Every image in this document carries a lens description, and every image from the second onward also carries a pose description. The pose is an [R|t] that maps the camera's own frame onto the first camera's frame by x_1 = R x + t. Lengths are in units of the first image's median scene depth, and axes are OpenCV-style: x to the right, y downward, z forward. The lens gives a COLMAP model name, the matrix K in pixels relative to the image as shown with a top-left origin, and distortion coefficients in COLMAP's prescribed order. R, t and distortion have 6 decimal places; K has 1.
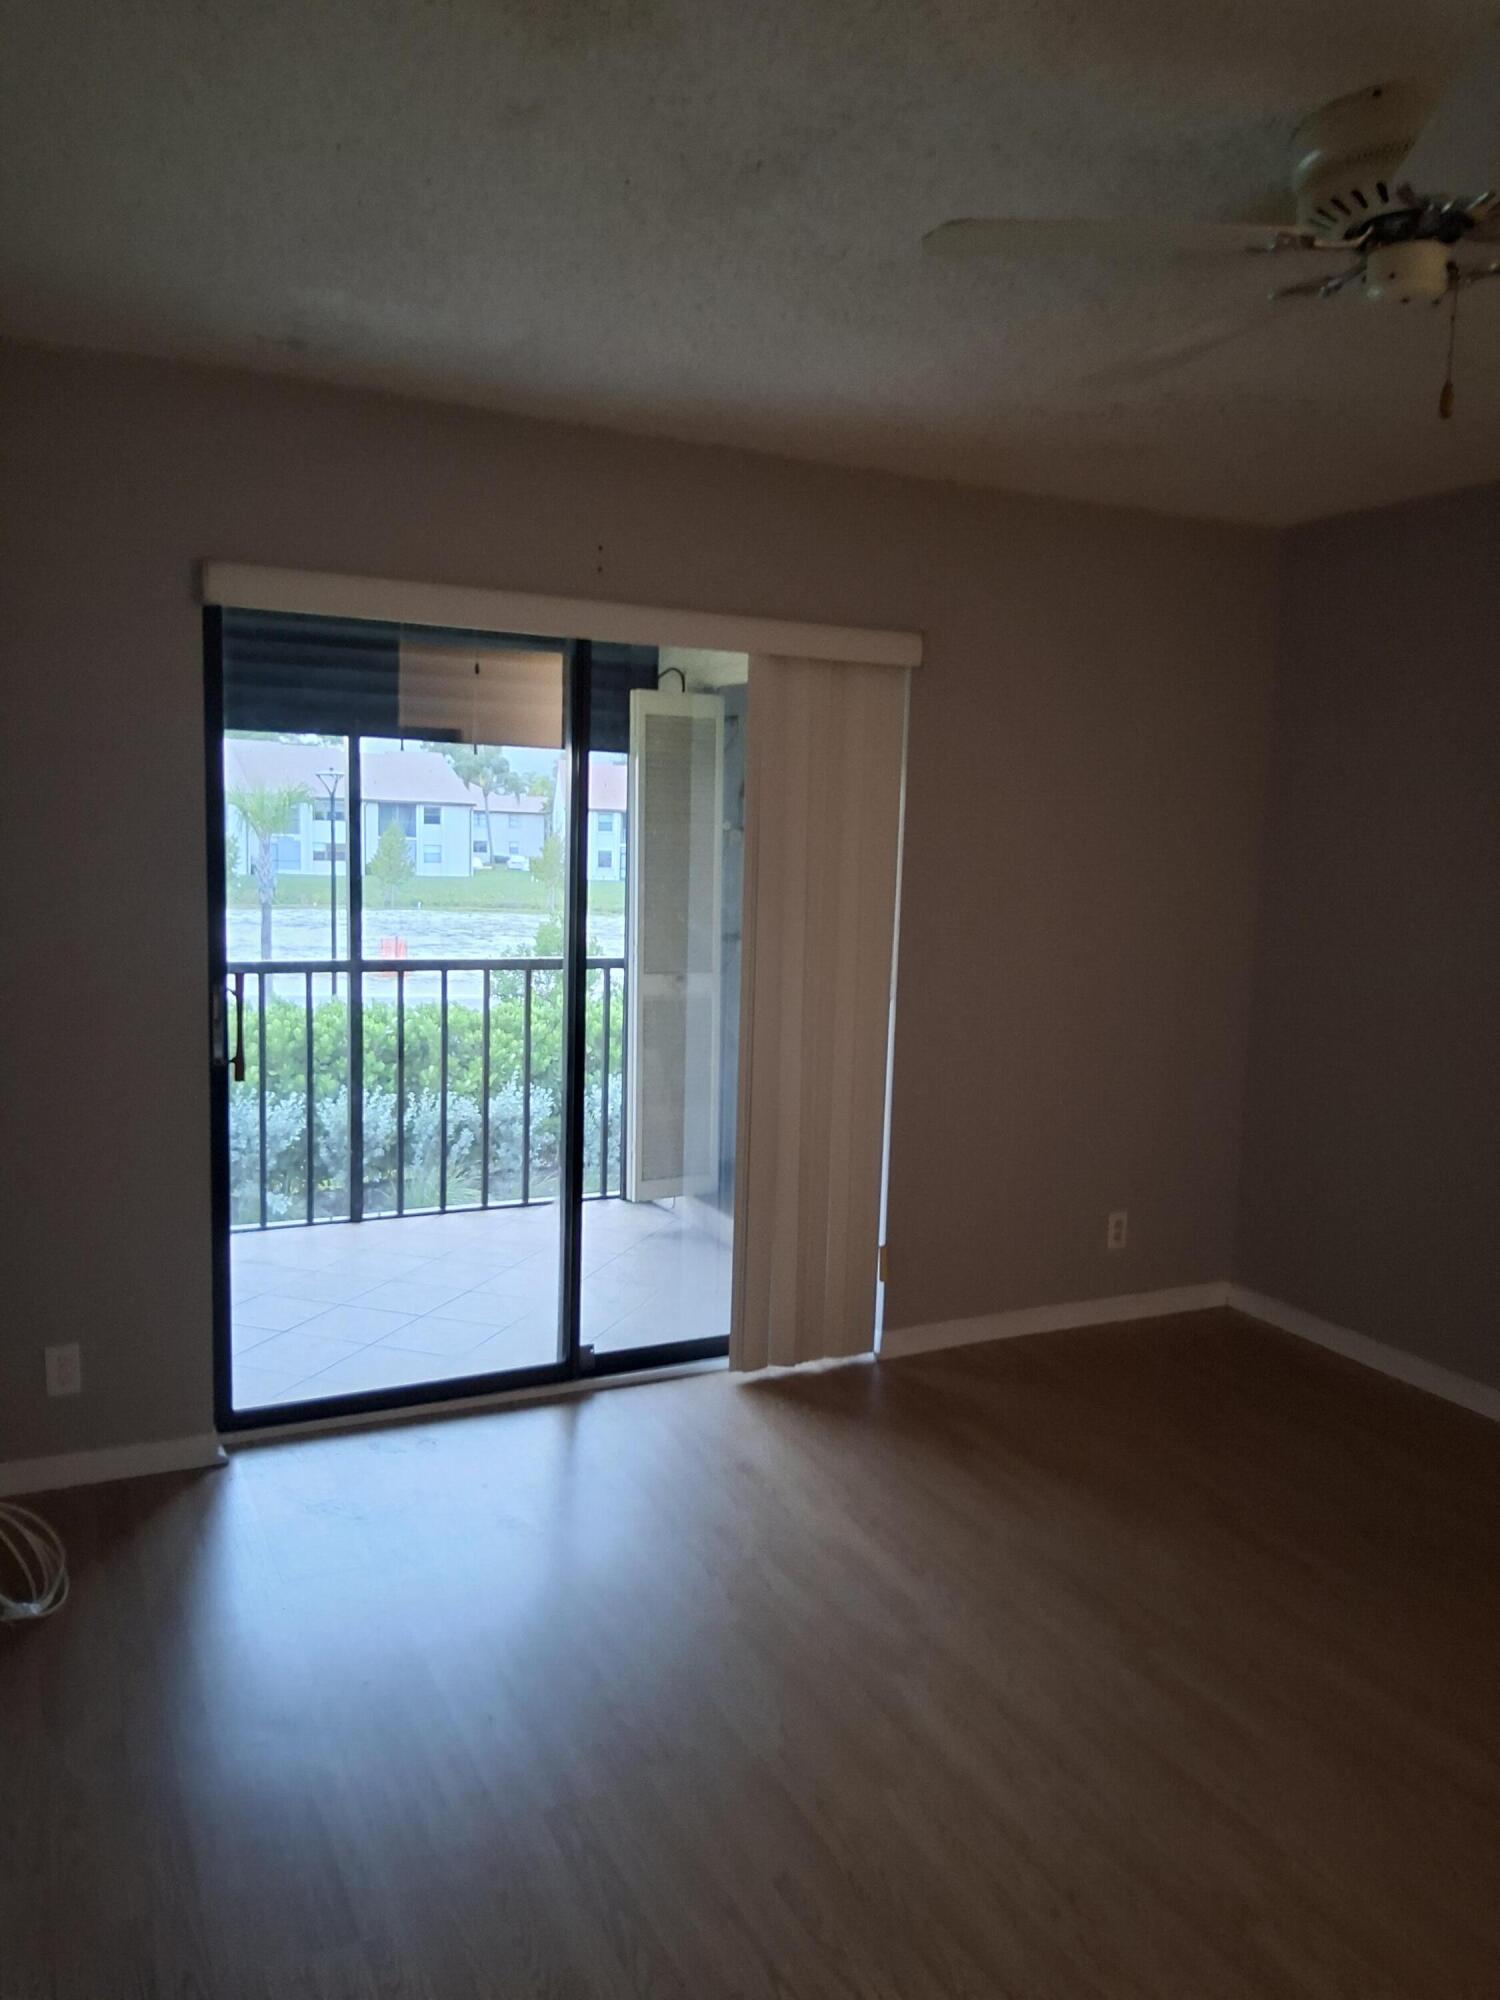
lens RADIAL K [[1487.9, 0, 750.0], [0, 1487.9, 1000.0], [0, 0, 1]] dist [0.009428, -0.000061]
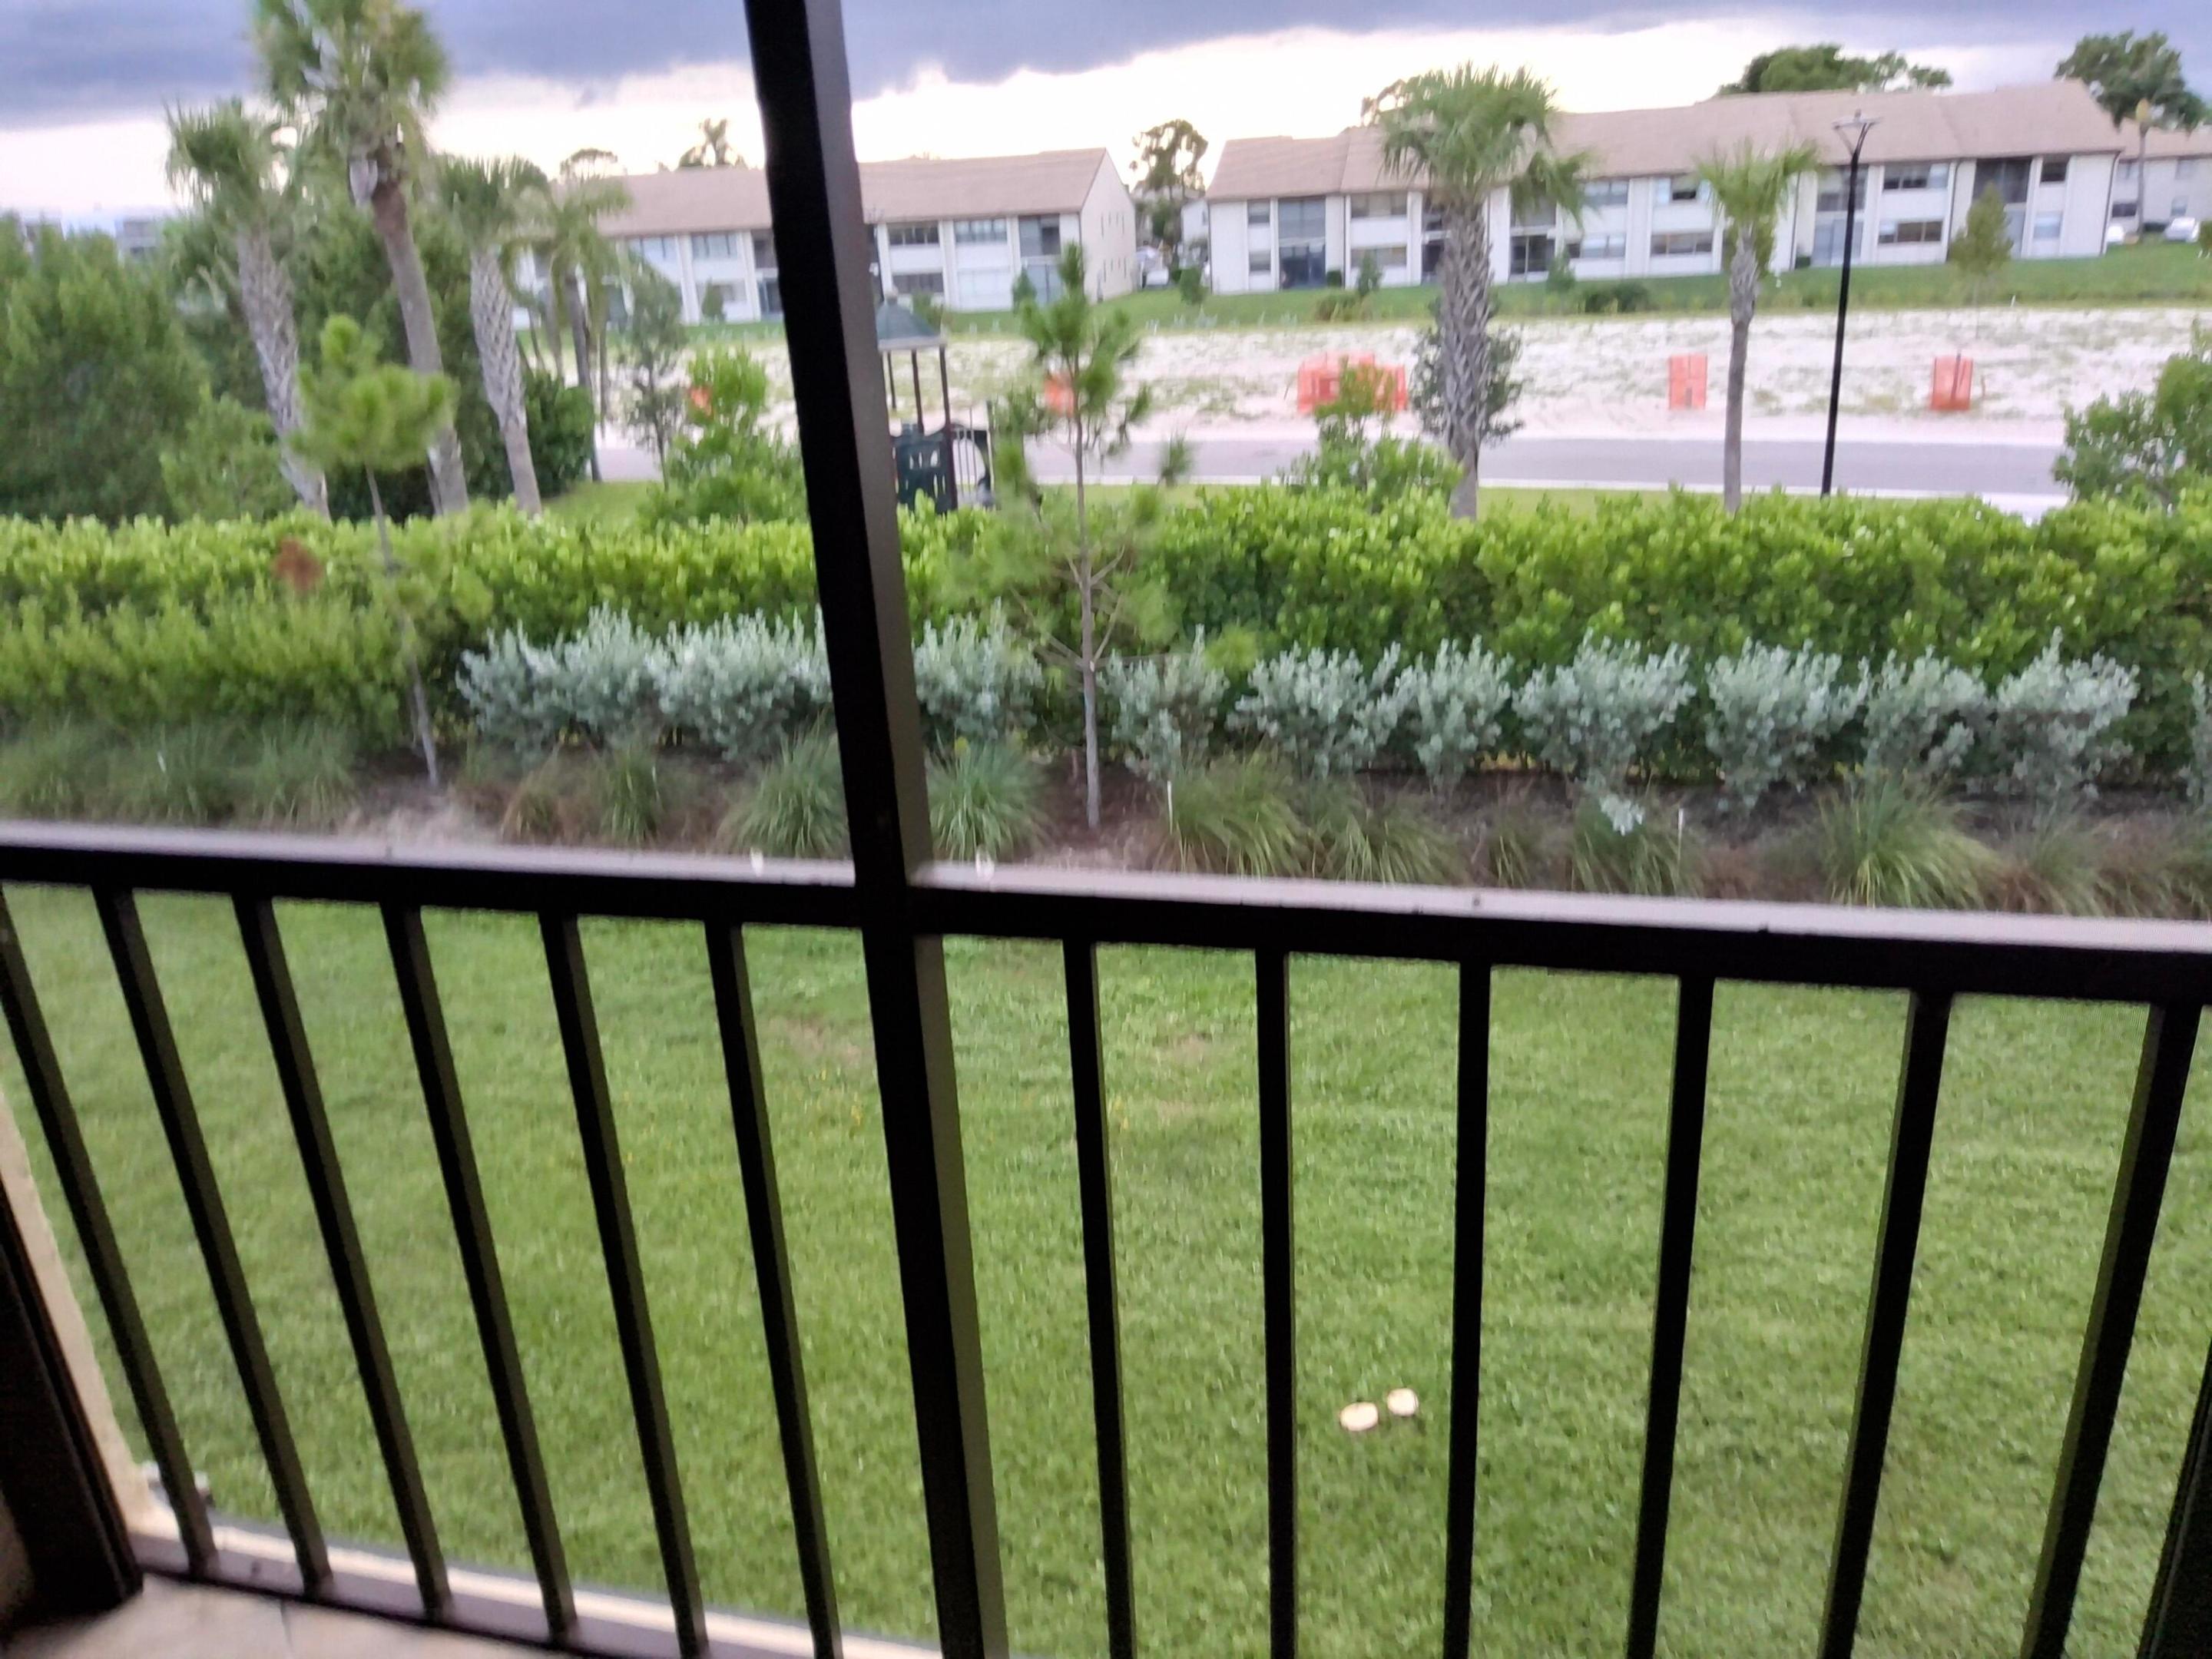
lens RADIAL K [[1645.6, 0, 1093.0], [0, 1645.6, 819.9], [0, 0, 1]] dist [0.009428, -0.000061]
pose [[0.755687, 0.153914, -0.636591, -0.024424], [-0.000216, 0.972052, 0.234765, -0.031211], [0.654933, -0.177271, 0.734600, 0.264670]]
